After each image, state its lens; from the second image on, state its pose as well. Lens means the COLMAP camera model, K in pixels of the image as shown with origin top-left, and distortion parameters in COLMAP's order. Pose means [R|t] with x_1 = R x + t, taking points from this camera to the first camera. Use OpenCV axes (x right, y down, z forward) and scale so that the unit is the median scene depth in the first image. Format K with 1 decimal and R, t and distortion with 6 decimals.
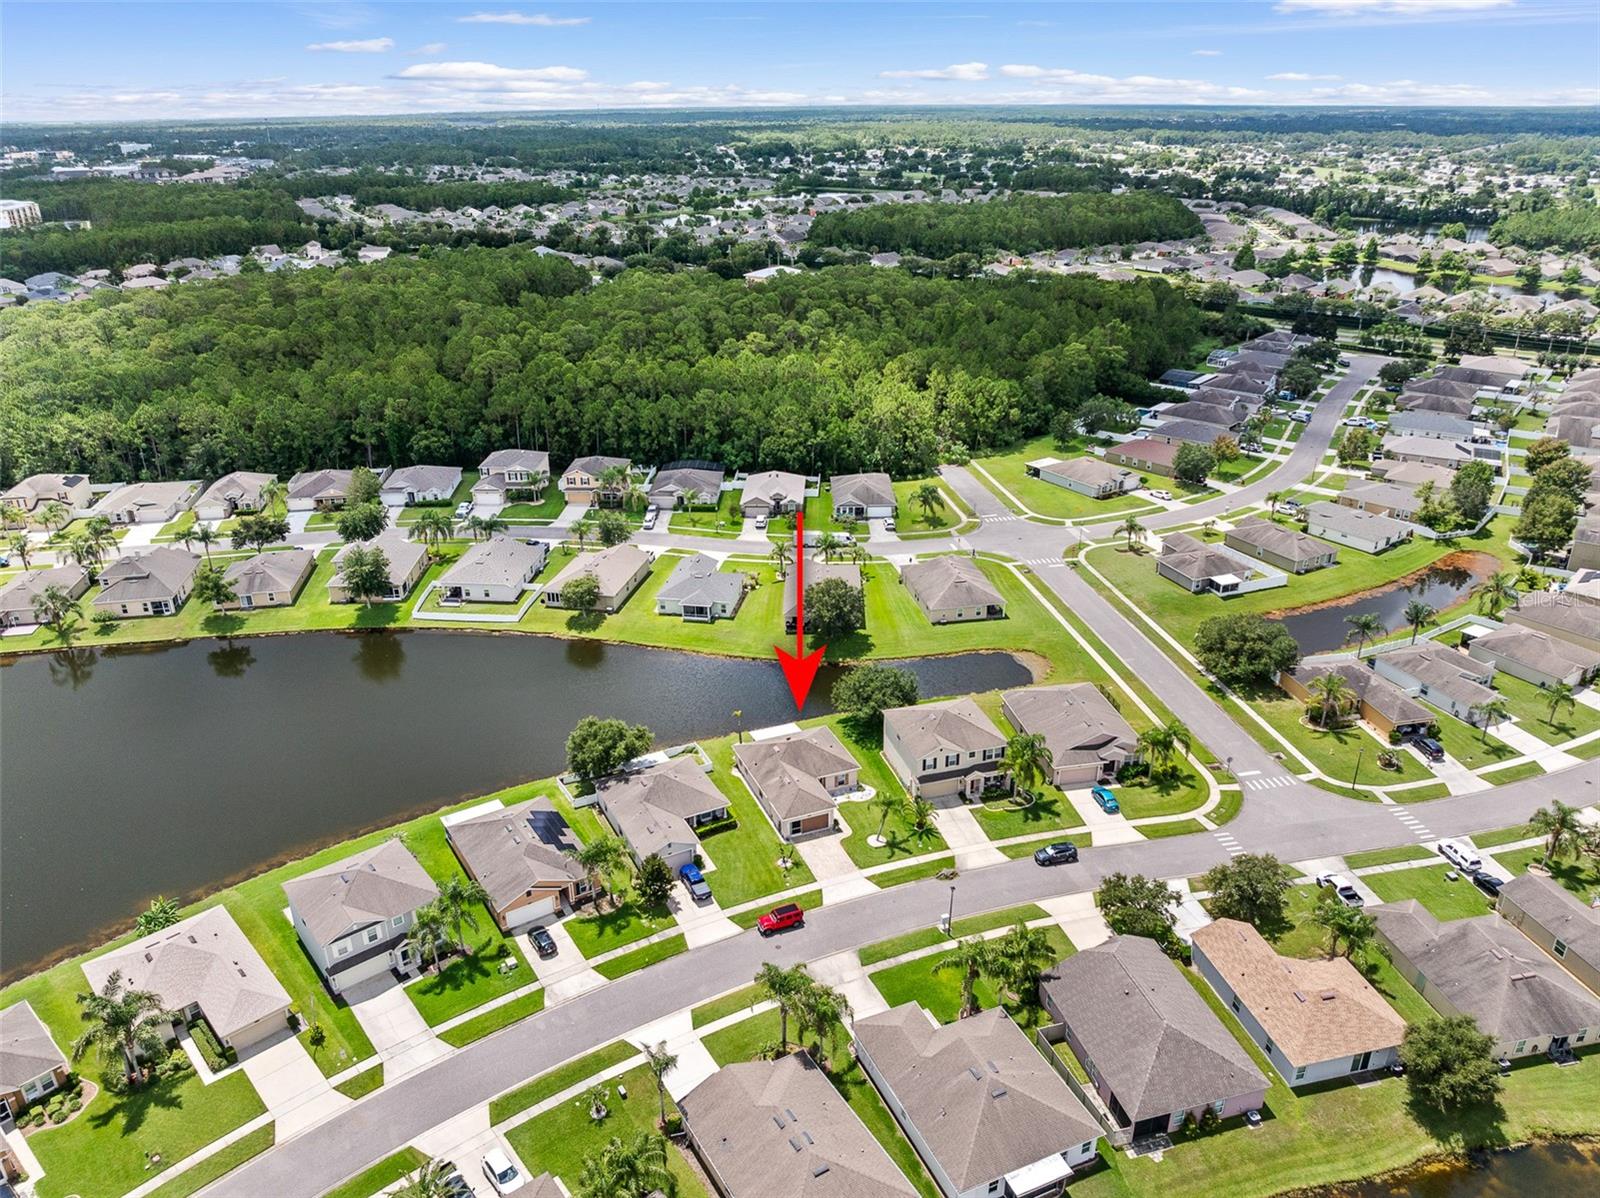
lens RADIAL K [[1133.5, 0, 800.0], [0, 1133.5, 599.0], [0, 0, 1]] dist [-0.051275, 0.021673]
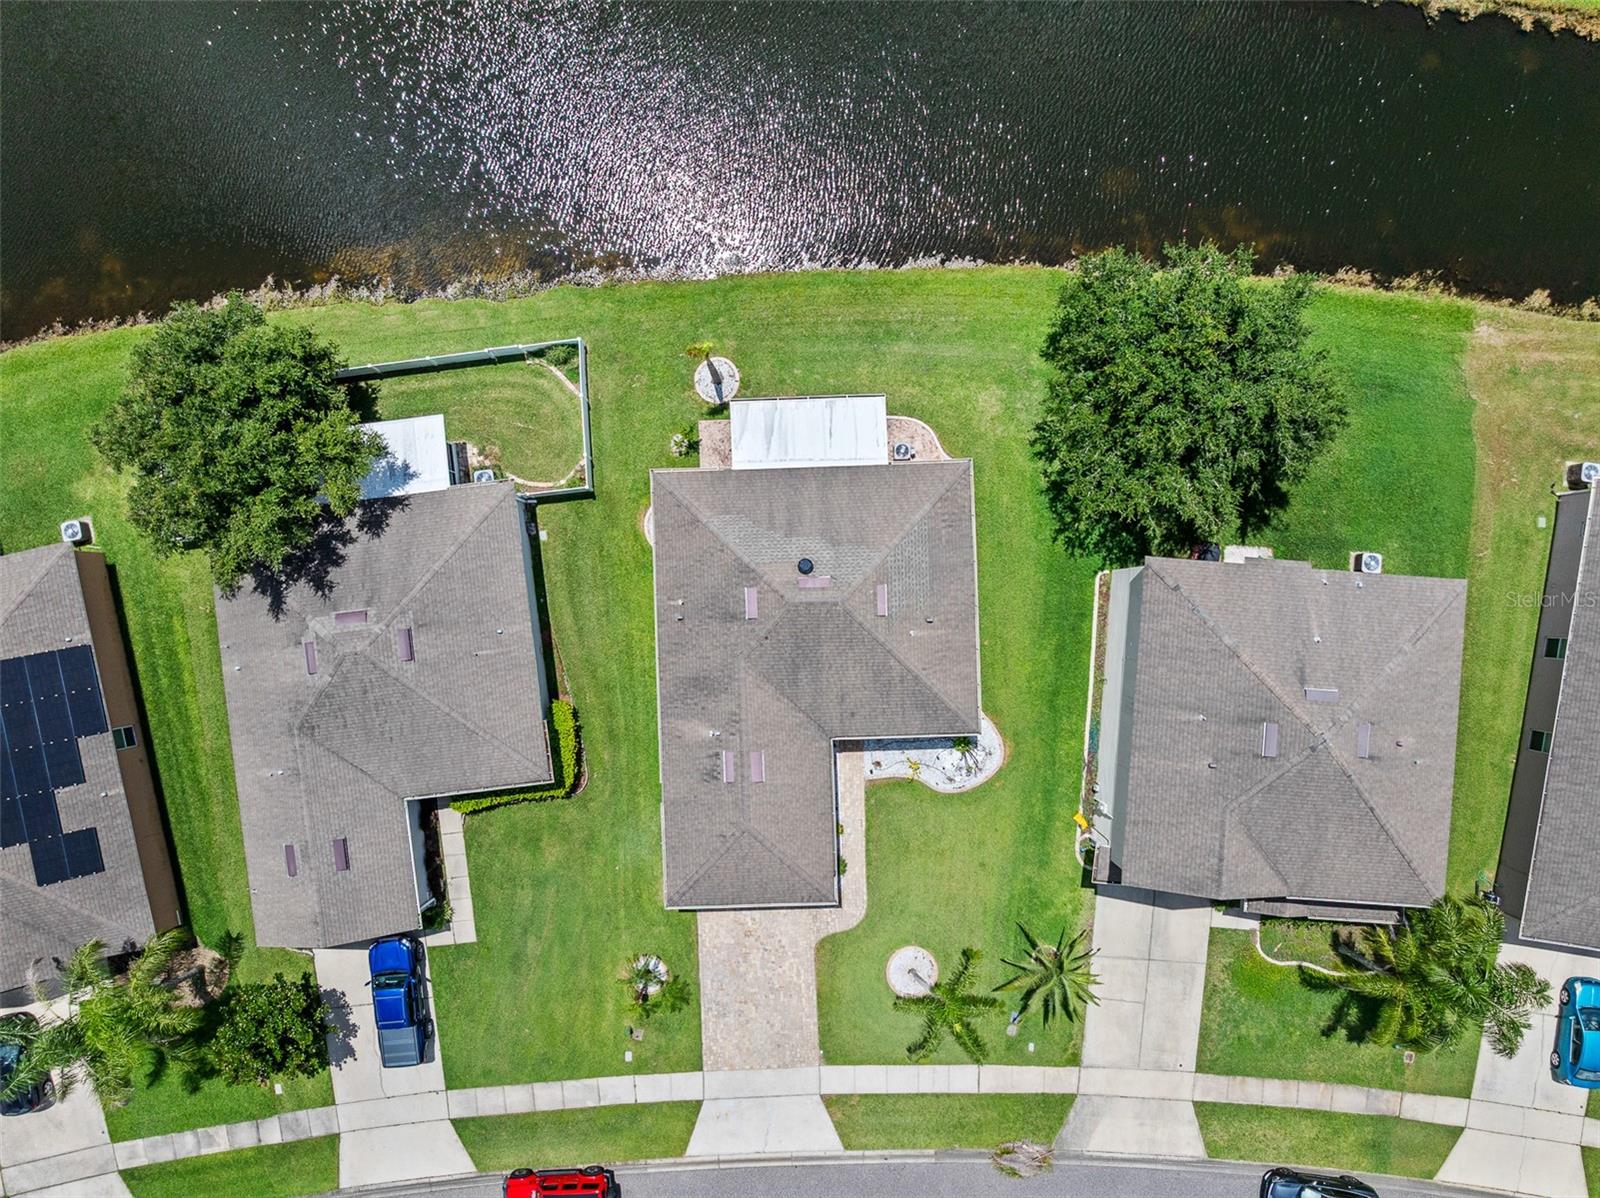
lens RADIAL K [[1133.5, 0, 800.0], [0, 1133.5, 599.0], [0, 0, 1]] dist [-0.051275, 0.021673]
pose [[0.938219, 0.345981, -0.006470, -0.004742], [-0.136509, 0.387232, 0.911821, -0.113737], [0.317978, -0.854605, 0.410538, 0.636057]]
